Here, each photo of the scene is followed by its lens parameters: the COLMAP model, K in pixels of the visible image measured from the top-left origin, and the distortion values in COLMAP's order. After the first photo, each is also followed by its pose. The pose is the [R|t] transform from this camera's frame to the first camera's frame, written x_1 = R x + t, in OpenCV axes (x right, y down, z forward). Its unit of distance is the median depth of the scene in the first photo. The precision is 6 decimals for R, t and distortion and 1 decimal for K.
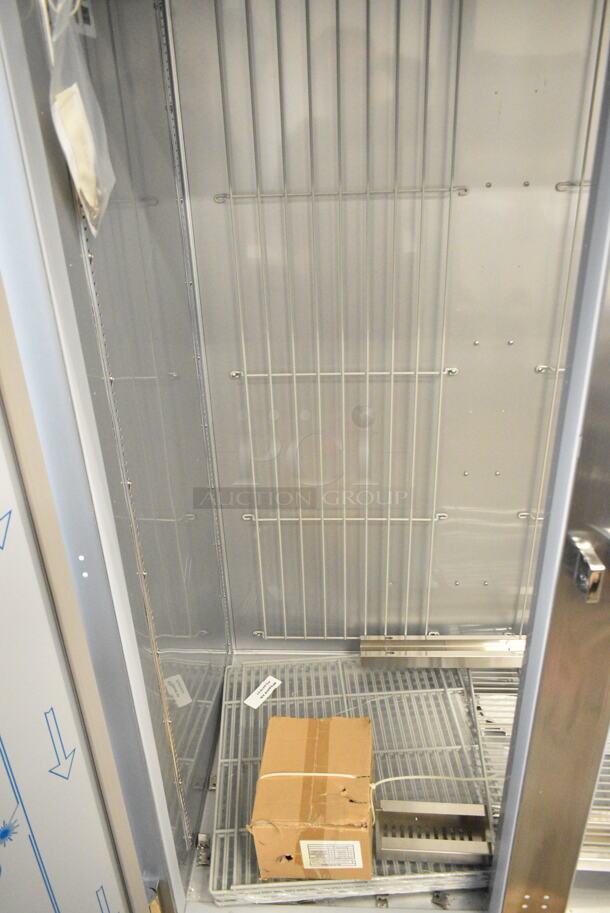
lens RADIAL K [[710.3, 0, 305.0], [0, 710.3, 456.5], [0, 0, 1]] dist [-0.014188, -0.006505]
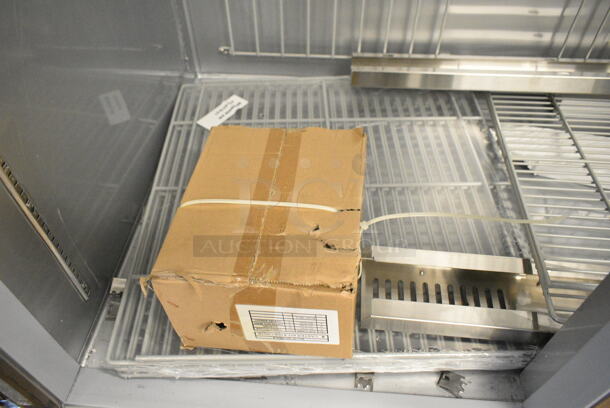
lens RADIAL K [[467.8, 0, 305.0], [0, 467.8, 204.0], [0, 0, 1]] dist [-0.002890, -0.000476]
pose [[0.999191, 0.040184, 0.001806, 0.042892], [-0.038003, 0.928329, 0.369811, 0.296685], [0.013184, -0.369581, 0.929105, 0.621319]]
